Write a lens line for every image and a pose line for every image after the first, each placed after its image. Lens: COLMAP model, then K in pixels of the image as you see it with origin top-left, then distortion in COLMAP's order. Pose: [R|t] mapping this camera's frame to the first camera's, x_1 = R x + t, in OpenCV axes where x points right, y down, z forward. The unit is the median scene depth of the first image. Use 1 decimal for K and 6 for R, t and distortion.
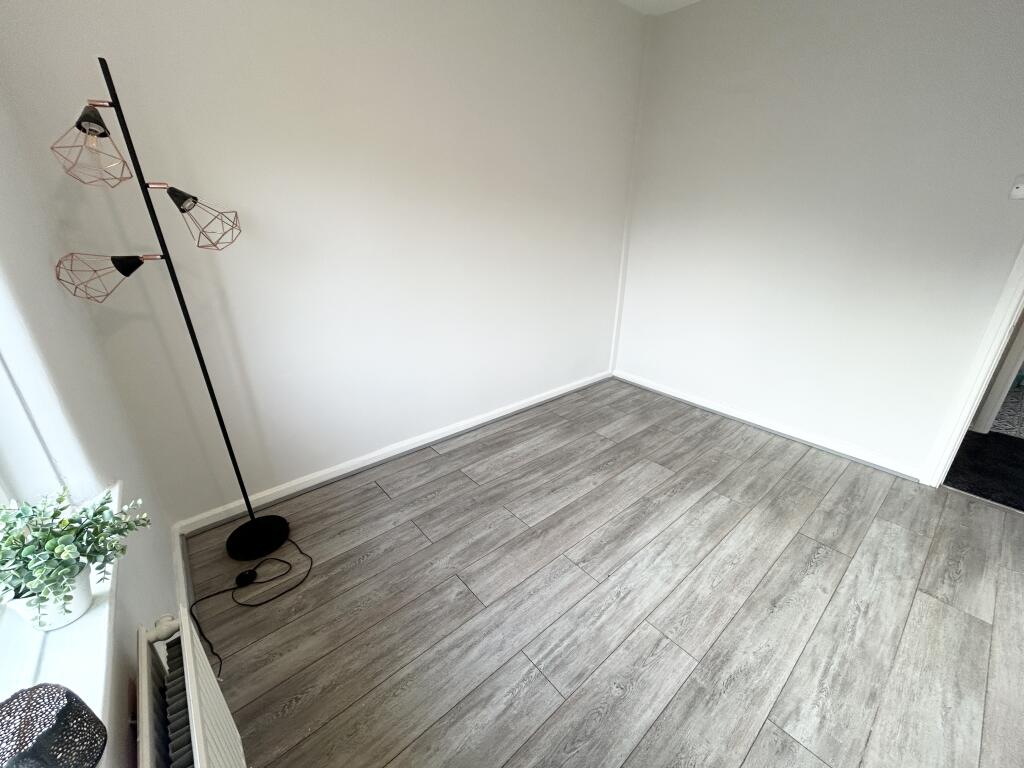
lens RADIAL K [[414.9, 0, 511.9], [0, 414.9, 384.7], [0, 0, 1]] dist [-0.001321, 0.001102]
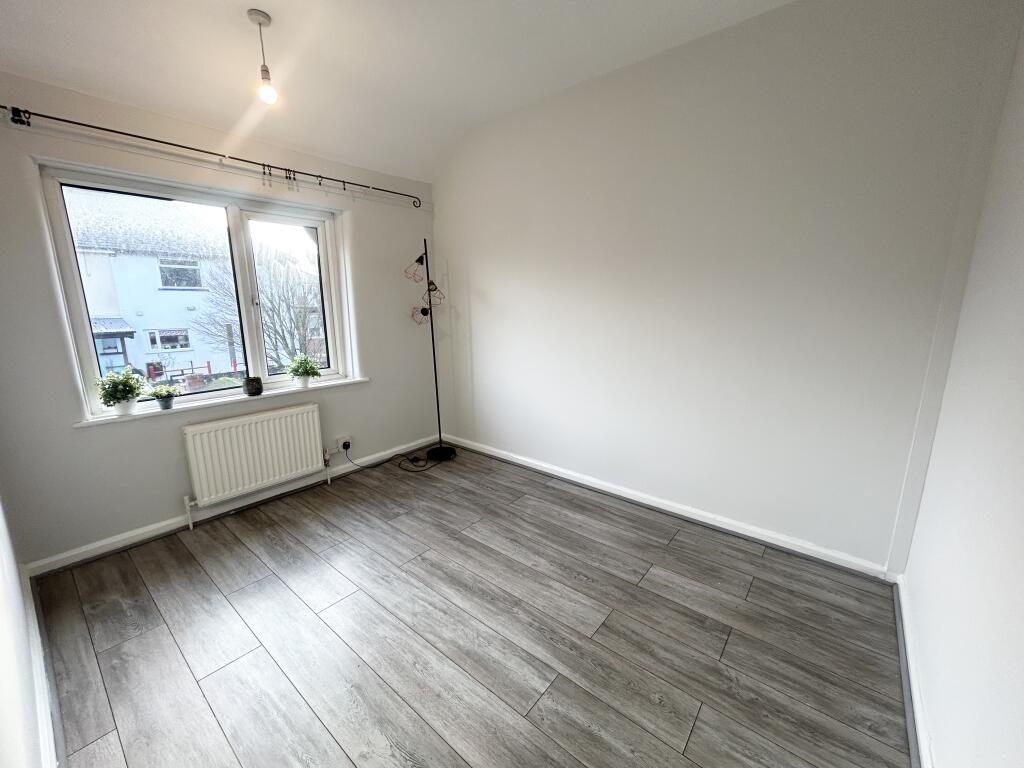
lens RADIAL K [[414.9, 0, 511.9], [0, 414.9, 384.7], [0, 0, 1]] dist [-0.001321, 0.001102]
pose [[0.178661, 0.193286, -0.964739, 1.038603], [-0.372137, 0.920951, 0.115597, -0.223372], [0.910821, 0.338362, 0.236467, 0.630657]]
